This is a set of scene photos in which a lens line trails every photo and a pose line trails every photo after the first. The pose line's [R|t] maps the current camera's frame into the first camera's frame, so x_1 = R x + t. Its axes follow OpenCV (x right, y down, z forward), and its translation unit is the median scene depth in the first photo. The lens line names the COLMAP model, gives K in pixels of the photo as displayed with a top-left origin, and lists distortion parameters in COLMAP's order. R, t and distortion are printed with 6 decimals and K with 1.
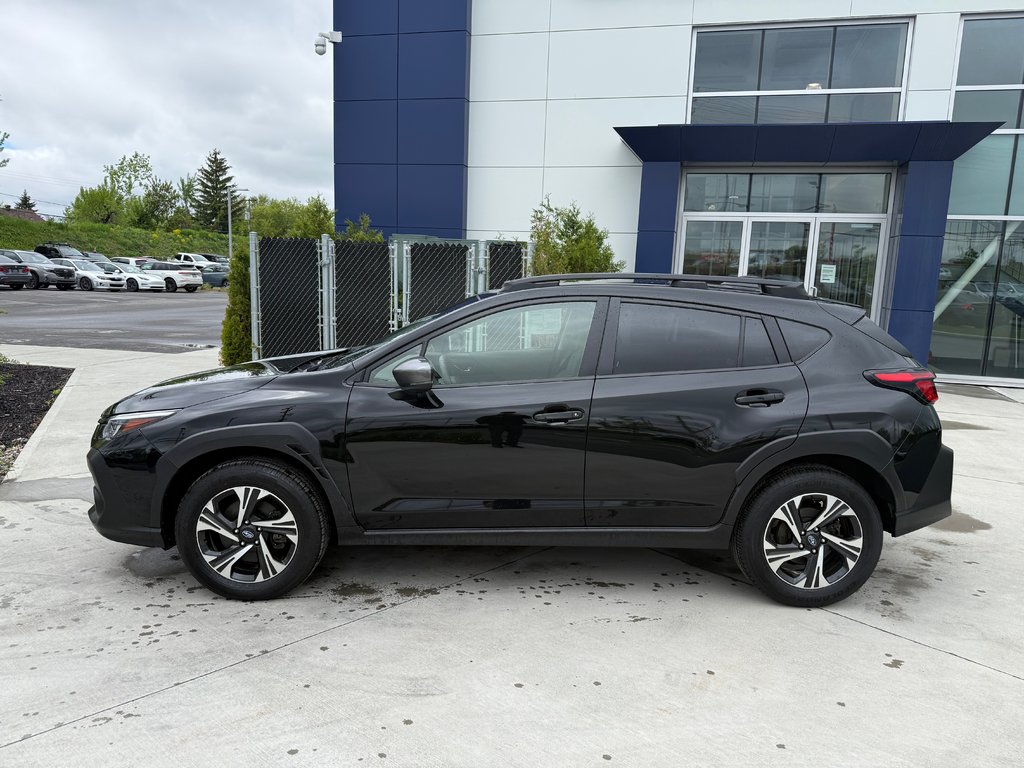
lens RADIAL K [[725.5, 0, 507.7], [0, 725.5, 386.1], [0, 0, 1]] dist [0.004724, -0.012481]
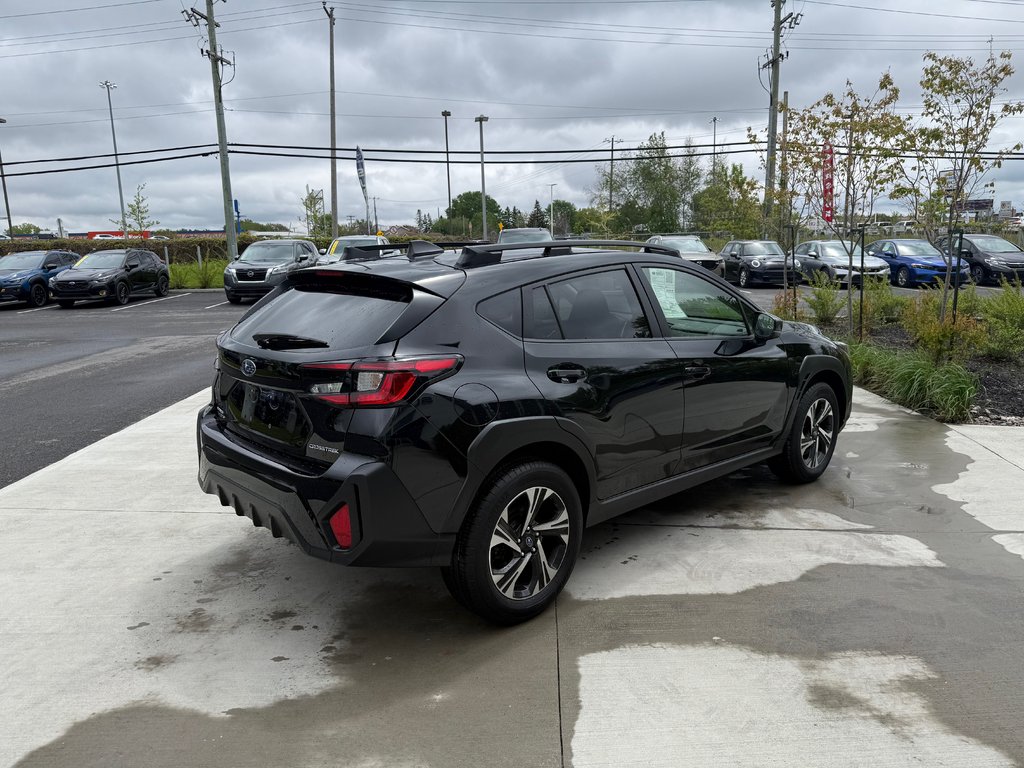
lens RADIAL K [[728.0, 0, 527.7], [0, 728.0, 363.7], [0, 0, 1]] dist [0.017042, -0.005150]
pose [[-0.717878, 0.083576, -0.691134, 0.980219], [-0.120464, 0.962879, 0.241563, -0.270792], [0.685667, 0.256669, -0.681162, 1.976143]]
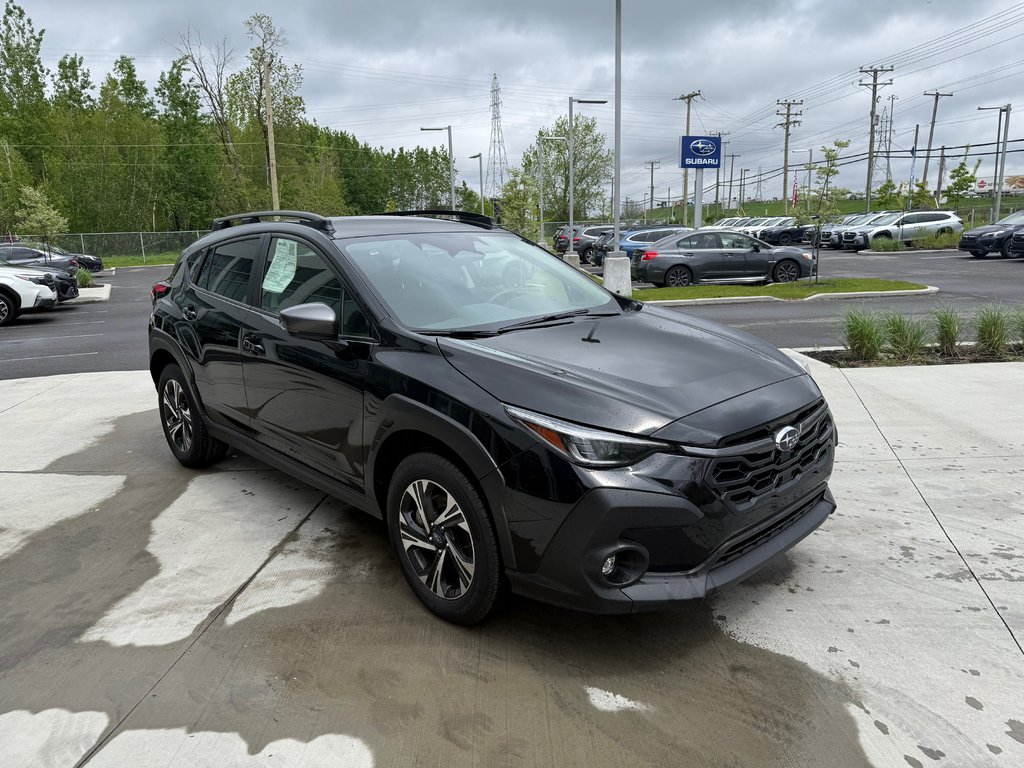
lens RADIAL K [[725.5, 0, 507.7], [0, 725.5, 386.1], [0, 0, 1]] dist [0.004724, -0.012481]
pose [[-0.687786, -0.165982, 0.706683, -0.918748], [0.120228, 0.934017, 0.336390, -0.283675], [-0.715888, 0.316327, -0.622448, 1.824562]]
